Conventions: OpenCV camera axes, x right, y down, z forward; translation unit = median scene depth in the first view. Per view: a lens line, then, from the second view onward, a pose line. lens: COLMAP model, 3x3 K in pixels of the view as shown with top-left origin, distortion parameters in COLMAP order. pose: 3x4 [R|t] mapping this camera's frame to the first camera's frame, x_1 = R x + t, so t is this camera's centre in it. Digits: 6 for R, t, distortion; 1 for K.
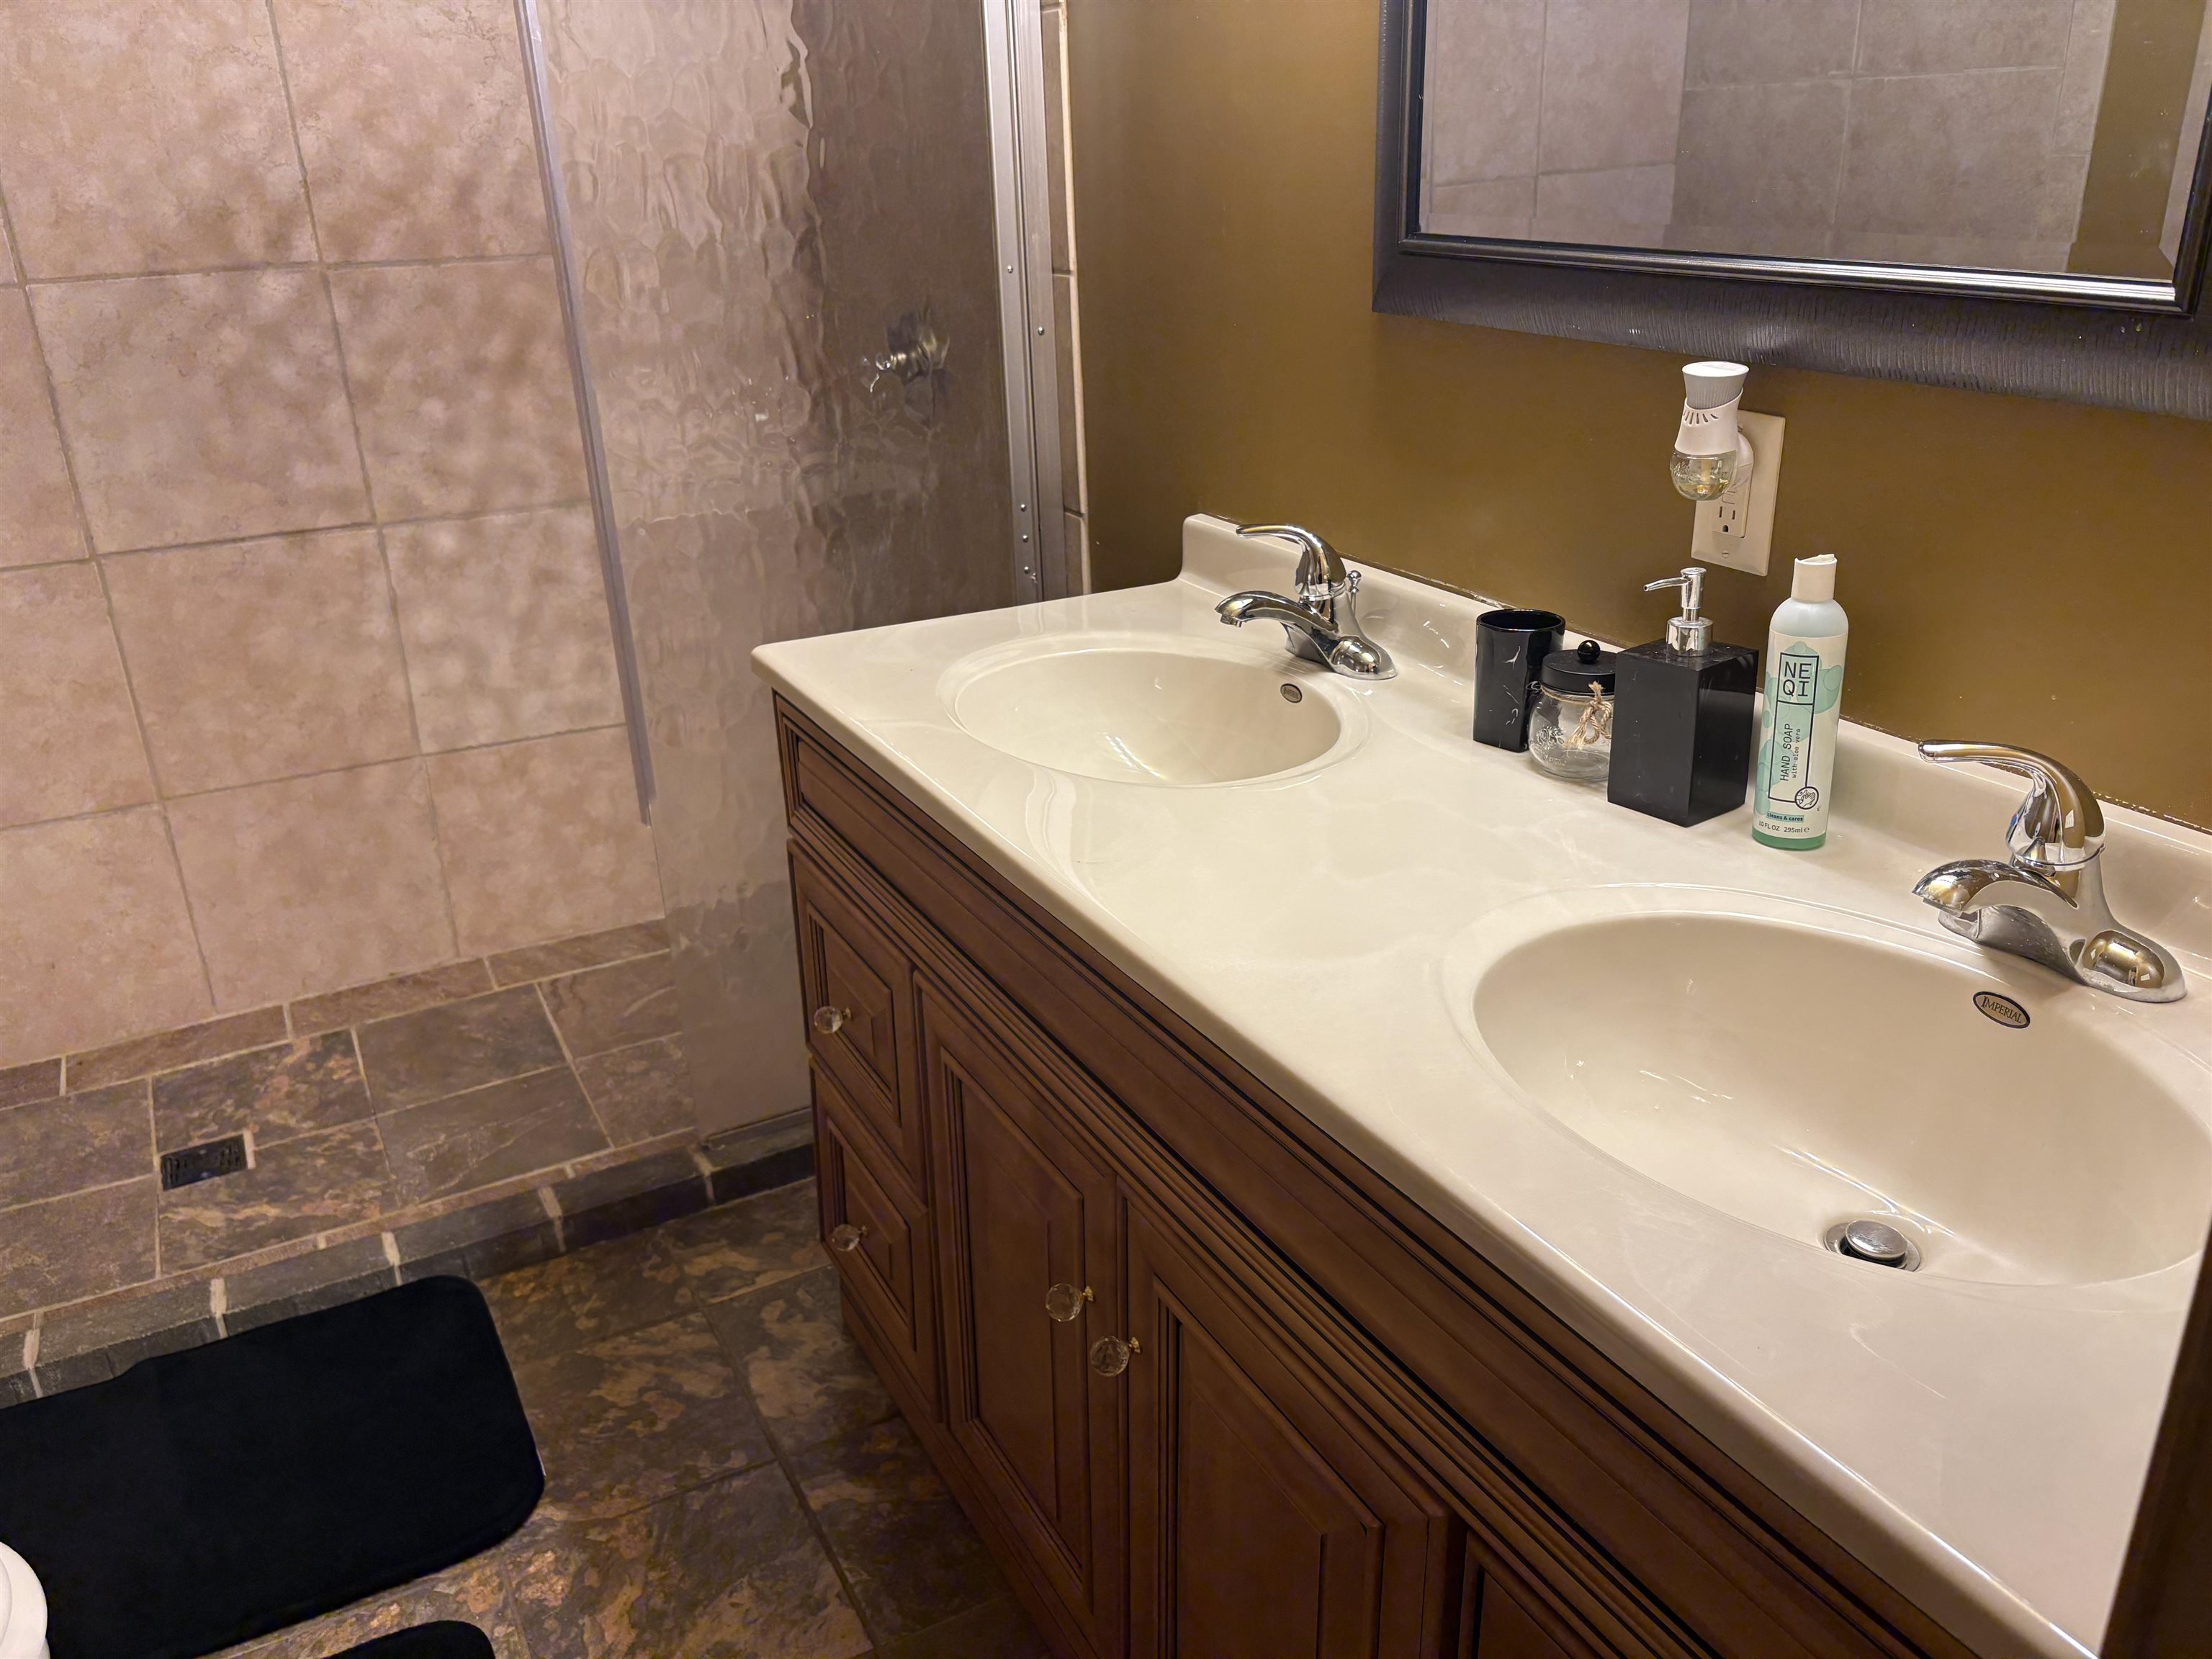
lens RADIAL K [[1710.2, 0, 1090.4], [0, 1710.2, 830.6], [0, 0, 1]] dist [0.019866, -0.002533]
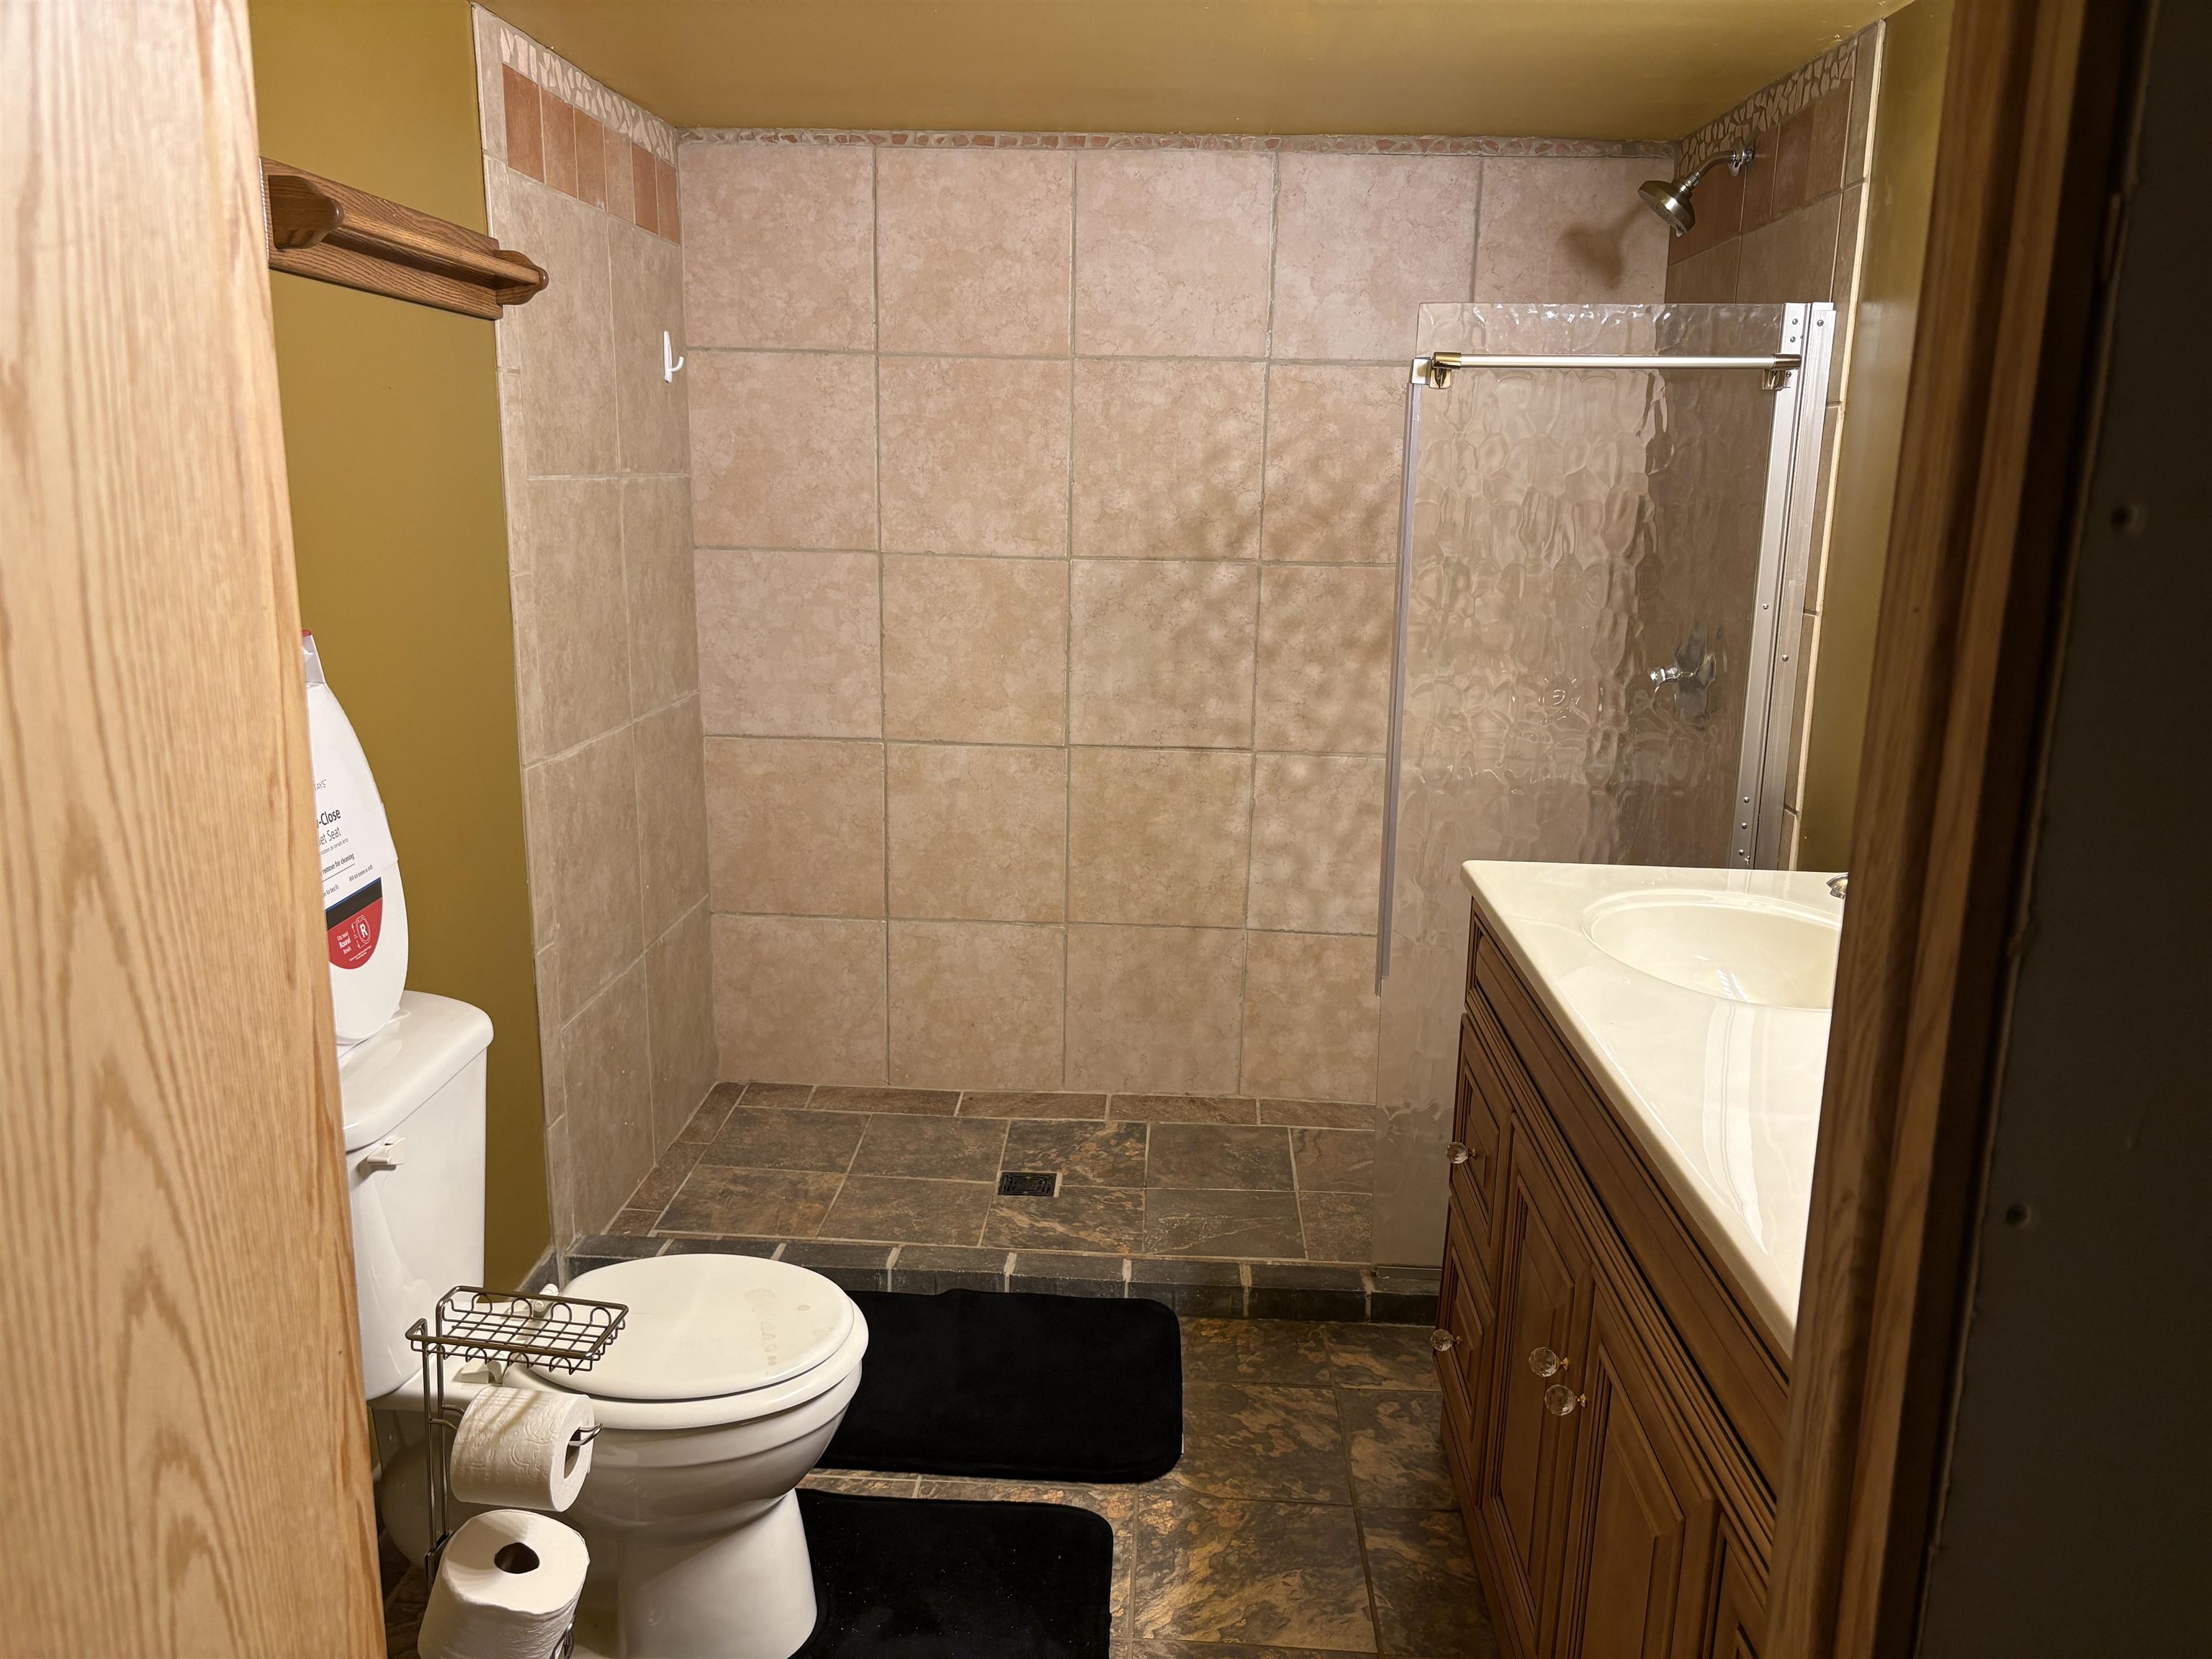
lens RADIAL K [[1693.5, 0, 1092.9], [0, 1693.5, 844.7], [0, 0, 1]] dist [0.055961, -0.068229]
pose [[0.858056, 0.159828, -0.488052, 0.157447], [-0.236795, 0.966417, -0.099832, 0.064100], [0.455705, 0.201230, 0.867087, -0.214671]]
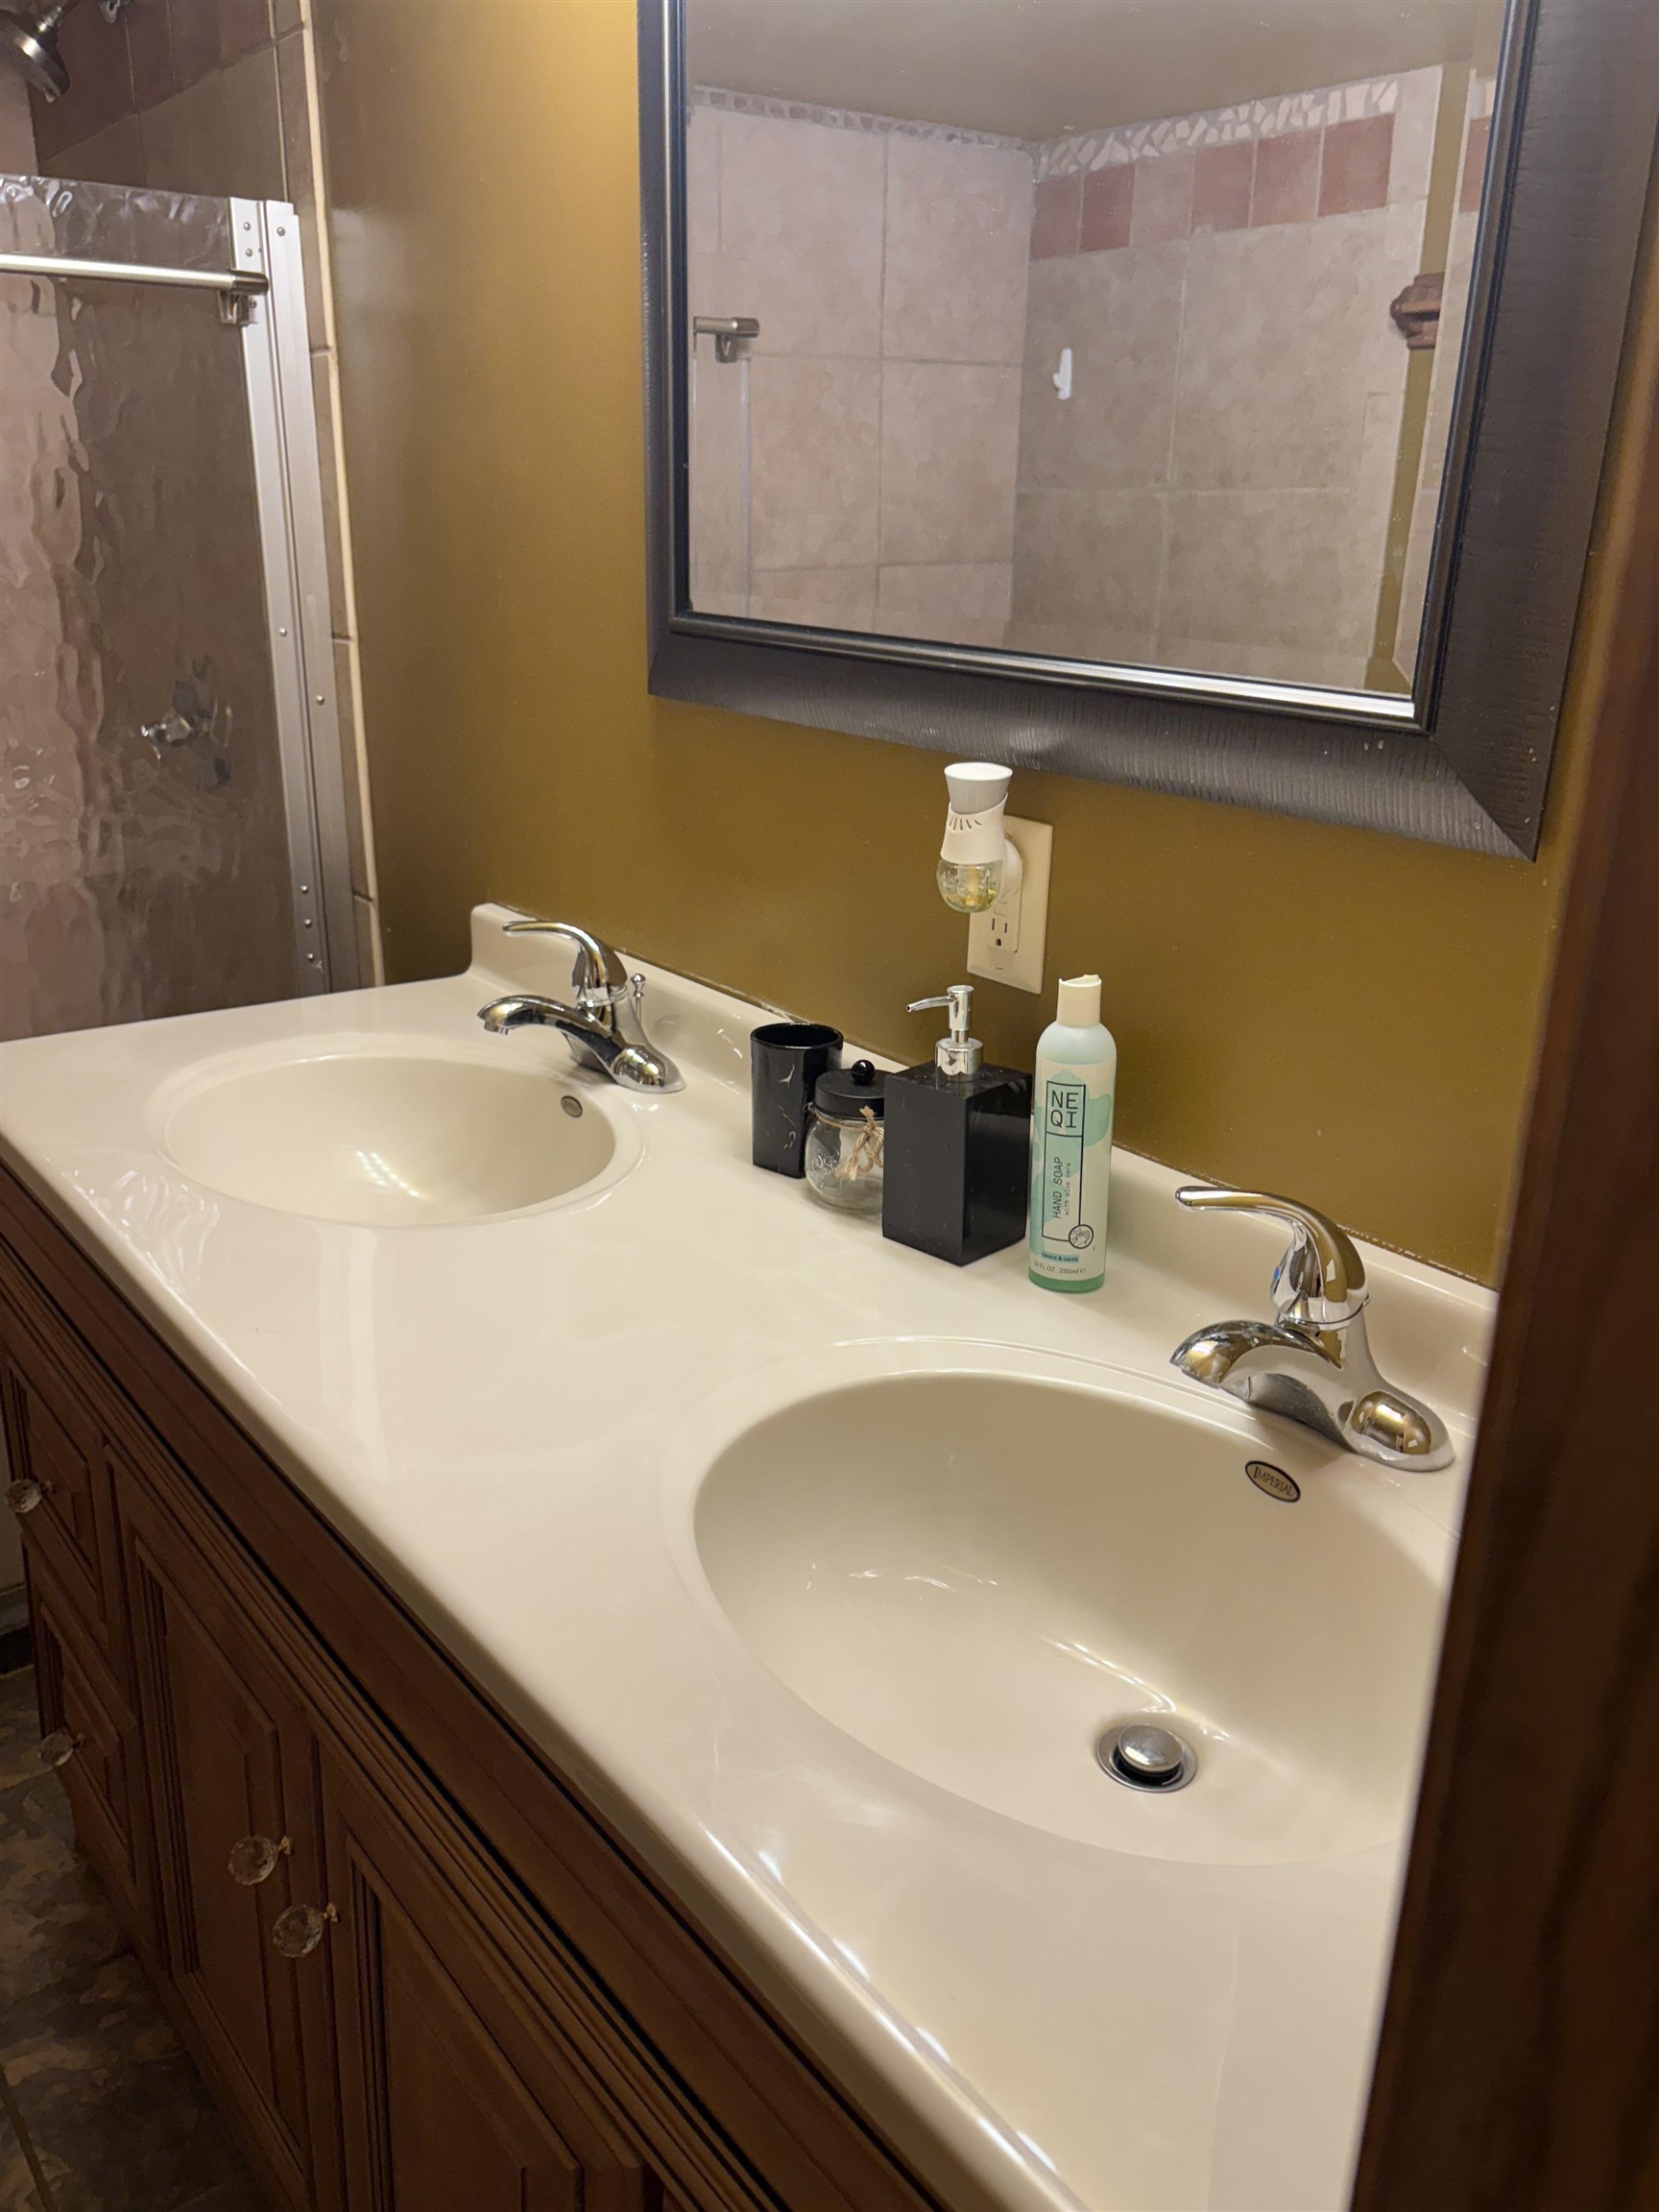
lens RADIAL K [[1693.5, 0, 823.7], [0, 1693.5, 1113.1], [0, 0, 1]] dist [0.055961, -0.068229]
pose [[0.982503, -0.008037, 0.186074, 0.063634], [0.017210, 0.998712, -0.047734, -0.024650], [-0.185451, 0.050101, 0.981376, 0.073305]]
